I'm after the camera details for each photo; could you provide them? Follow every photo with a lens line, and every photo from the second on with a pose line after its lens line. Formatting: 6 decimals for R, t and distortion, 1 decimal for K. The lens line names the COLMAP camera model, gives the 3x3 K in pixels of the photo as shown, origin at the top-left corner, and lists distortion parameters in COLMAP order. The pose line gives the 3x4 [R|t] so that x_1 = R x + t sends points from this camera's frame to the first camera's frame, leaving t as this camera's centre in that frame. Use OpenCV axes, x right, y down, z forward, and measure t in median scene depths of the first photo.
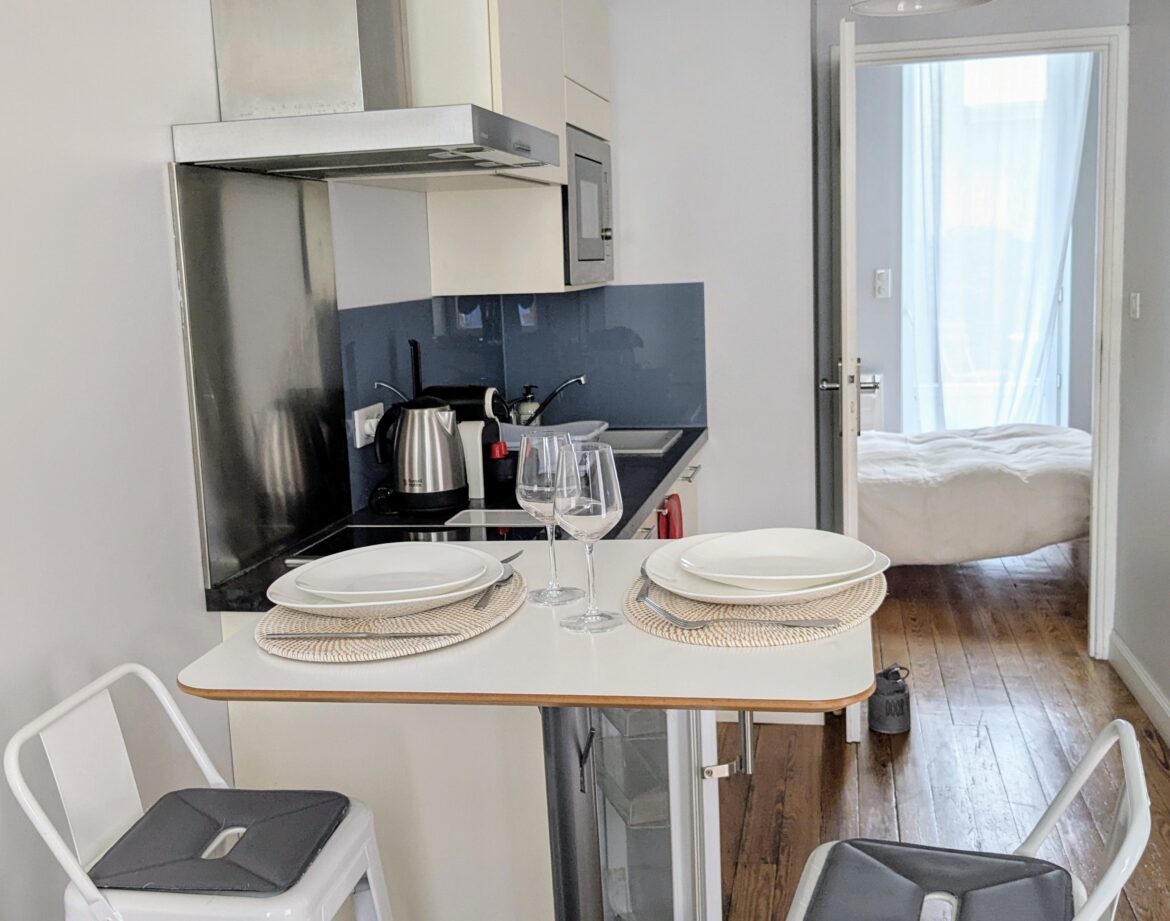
lens RADIAL K [[1295.0, 0, 555.2], [0, 1295.0, 455.3], [0, 0, 1]] dist [0.129652, -0.391968]
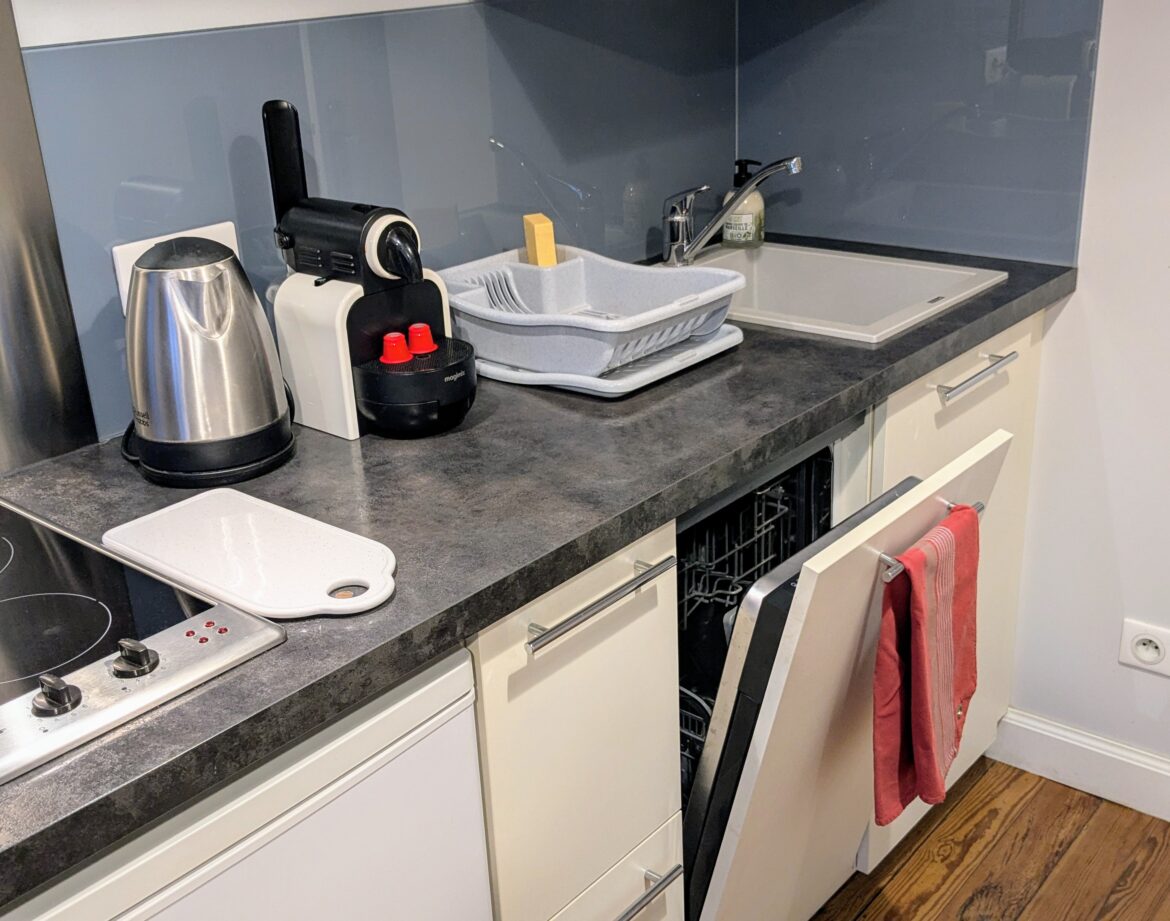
lens RADIAL K [[1295.0, 0, 555.2], [0, 1295.0, 455.3], [0, 0, 1]] dist [0.129652, -0.391968]
pose [[0.879469, 0.177406, -0.441657, 0.214129], [-0.061925, 0.962700, 0.263389, -0.088228], [0.471910, -0.204293, 0.857651, 0.534466]]
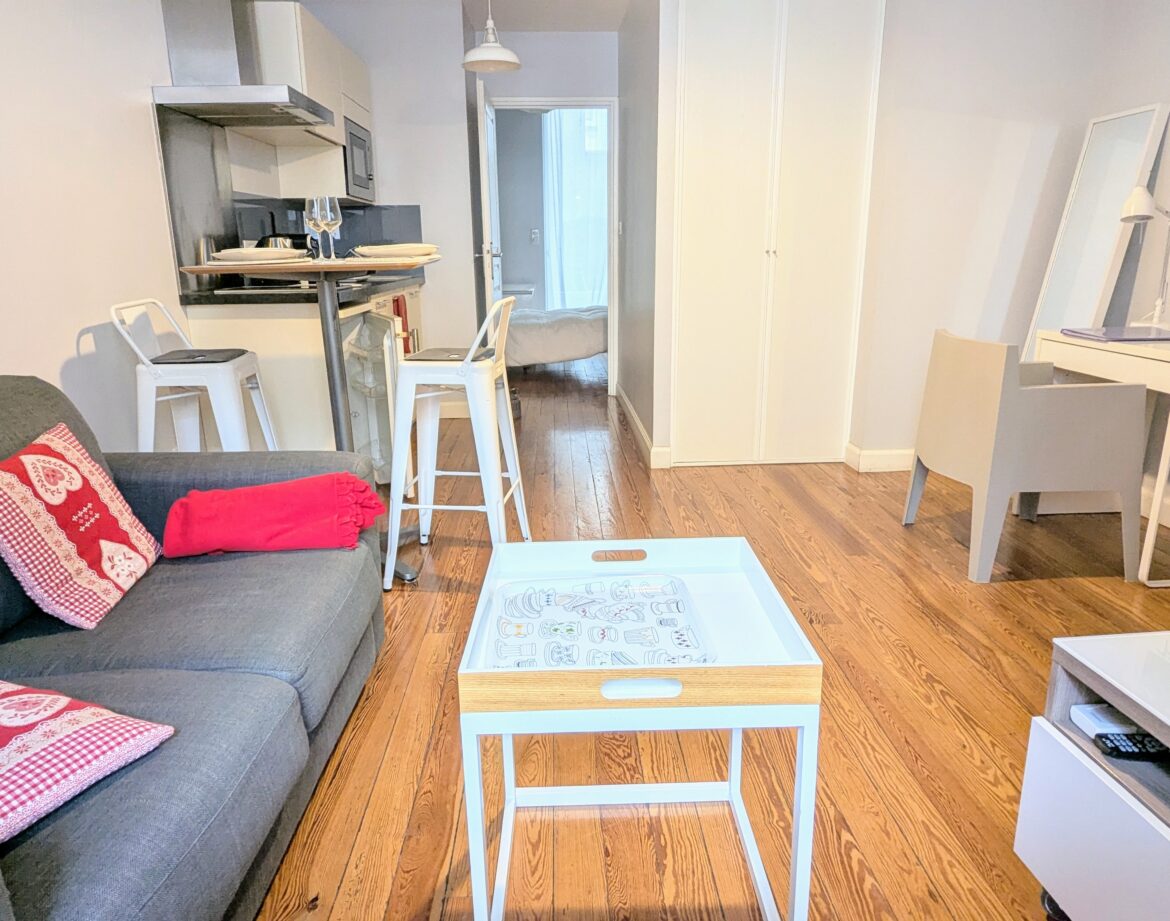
lens RADIAL K [[773.2, 0, 585.4], [0, 773.2, 457.5], [0, 0, 1]] dist [-0.003822, -0.002540]
pose [[0.967219, -0.034185, 0.251634, 0.053216], [0.007098, 0.994150, 0.107774, 0.165206], [-0.253846, -0.102455, 0.961803, -0.368465]]
